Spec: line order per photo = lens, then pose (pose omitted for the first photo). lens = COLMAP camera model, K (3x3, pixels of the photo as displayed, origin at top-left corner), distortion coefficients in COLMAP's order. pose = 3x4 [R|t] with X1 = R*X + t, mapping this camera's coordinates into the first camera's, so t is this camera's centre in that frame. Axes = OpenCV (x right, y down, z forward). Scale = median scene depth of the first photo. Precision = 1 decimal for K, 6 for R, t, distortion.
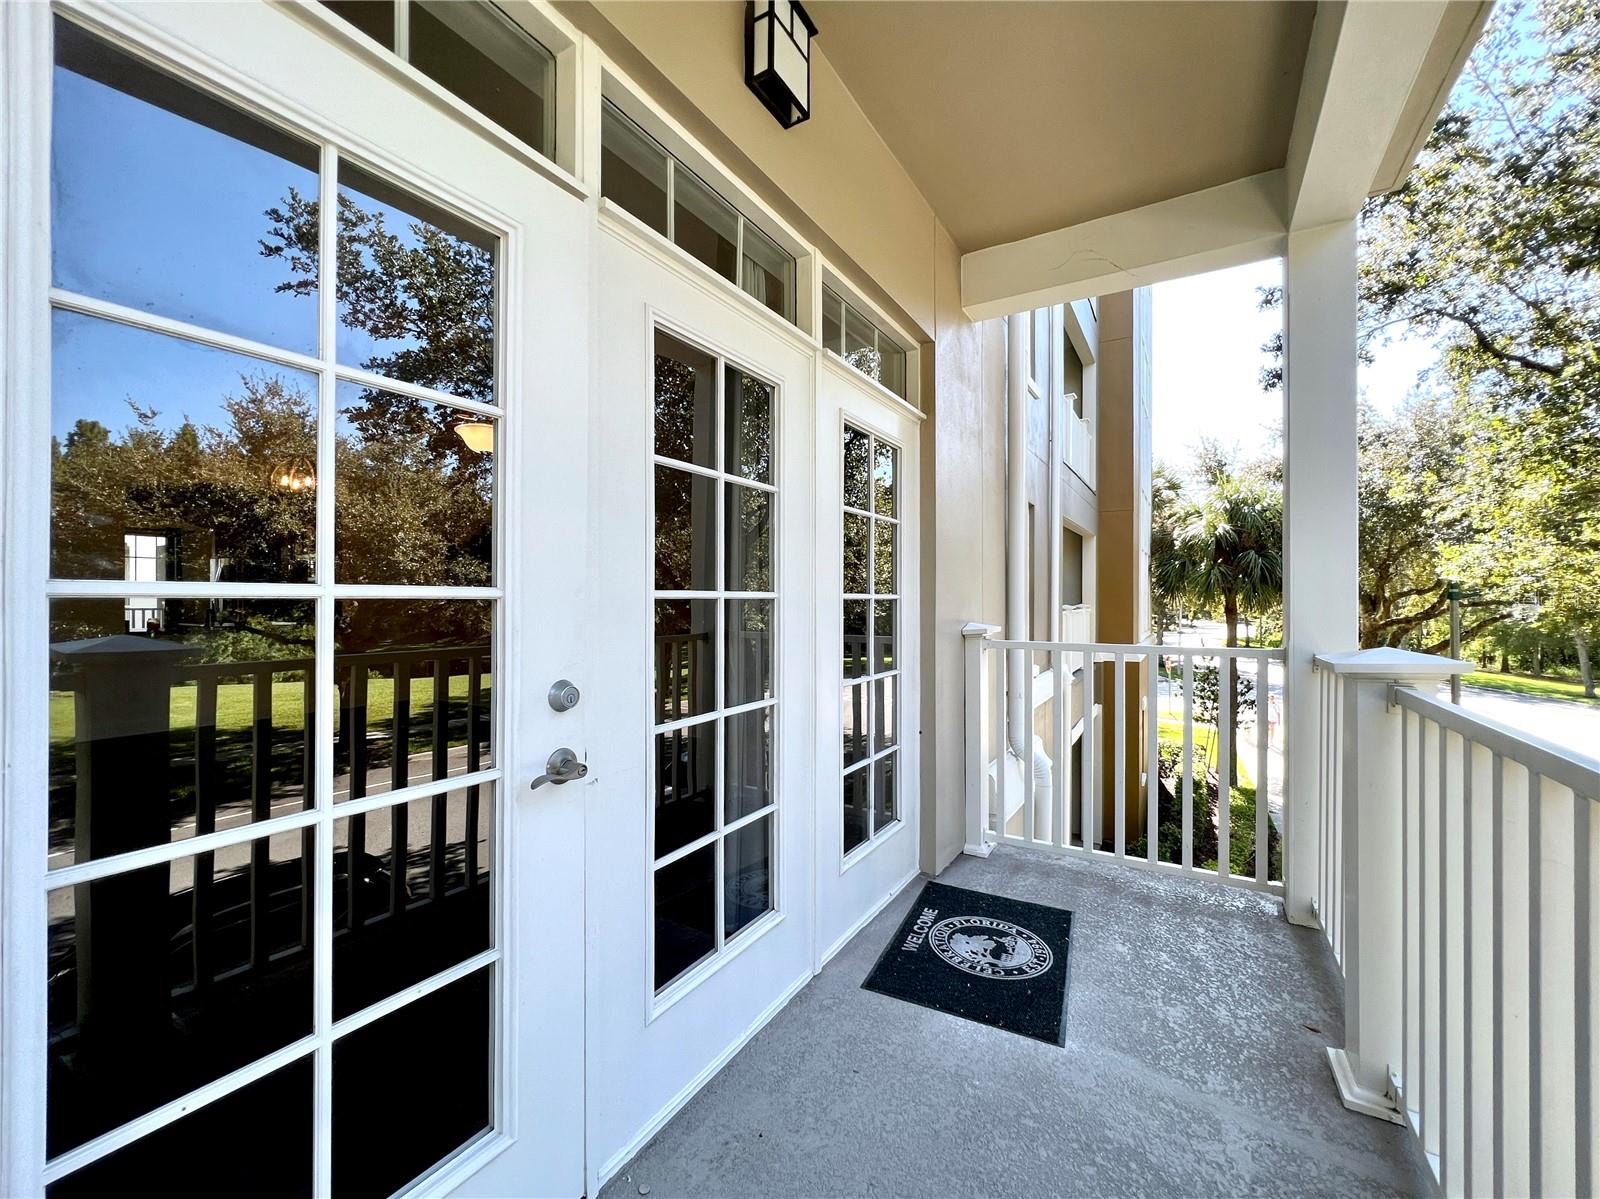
lens RADIAL K [[650.2, 0, 795.0], [0, 650.2, 598.5], [0, 0, 1]] dist [-0.001227, -0.000099]
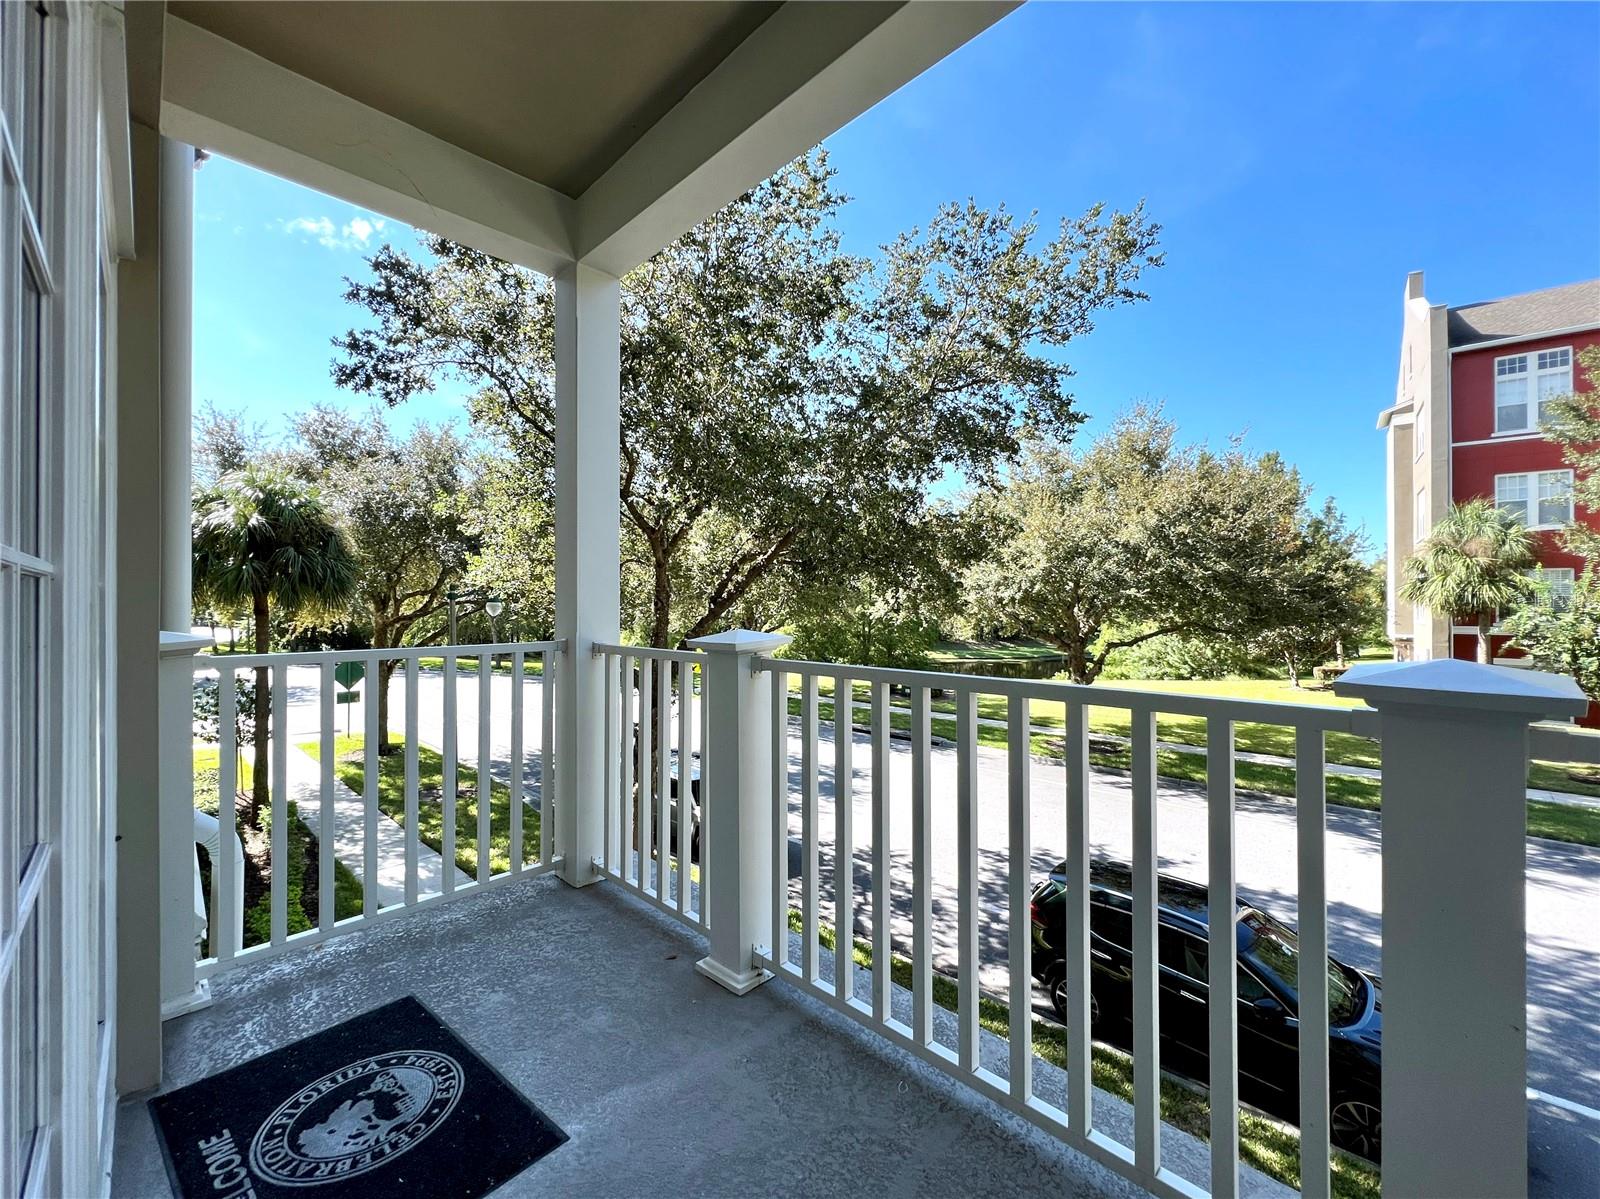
lens RADIAL K [[650.2, 0, 795.0], [0, 650.2, 598.5], [0, 0, 1]] dist [-0.001227, -0.000099]
pose [[0.241868, 0.000364, 0.970309, -0.212971], [0.000369, 1.000000, -0.000467, 0.009061], [-0.970309, 0.000471, 0.241868, 0.363004]]
